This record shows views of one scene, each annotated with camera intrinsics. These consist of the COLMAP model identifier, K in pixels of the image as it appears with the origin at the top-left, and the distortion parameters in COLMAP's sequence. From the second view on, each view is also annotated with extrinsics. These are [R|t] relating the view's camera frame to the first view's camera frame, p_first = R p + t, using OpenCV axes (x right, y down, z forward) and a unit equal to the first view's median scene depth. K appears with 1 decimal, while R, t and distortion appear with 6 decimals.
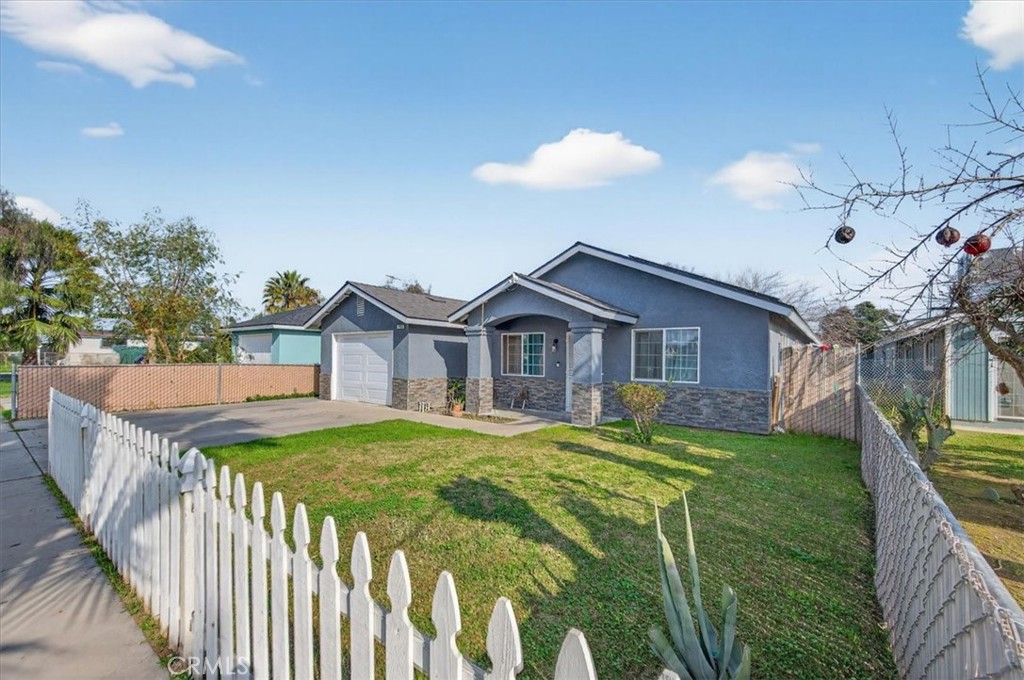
lens RADIAL K [[450.0, 0, 508.9], [0, 450.0, 351.2], [0, 0, 1]] dist [-0.000317, -0.000278]
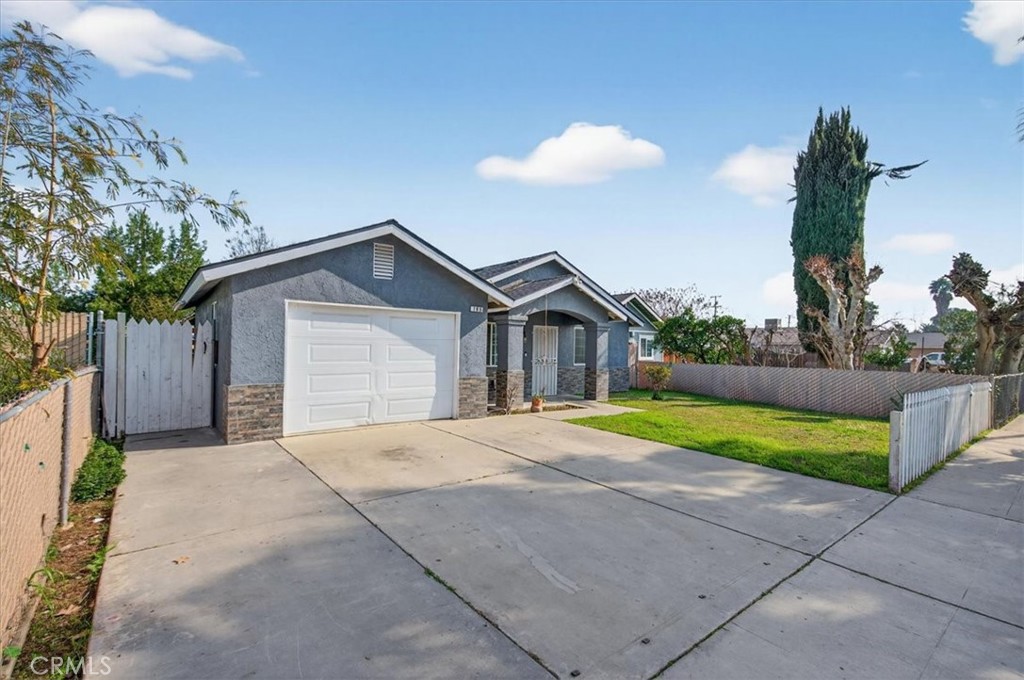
lens RADIAL K [[470.5, 0, 515.3], [0, 470.5, 342.6], [0, 0, 1]] dist [0.003793, 0.000374]
pose [[0.212511, 0.008359, 0.977123, -1.034274], [-0.017436, 0.999837, -0.004761, 0.006076], [-0.977003, -0.016026, 0.212622, 0.794355]]
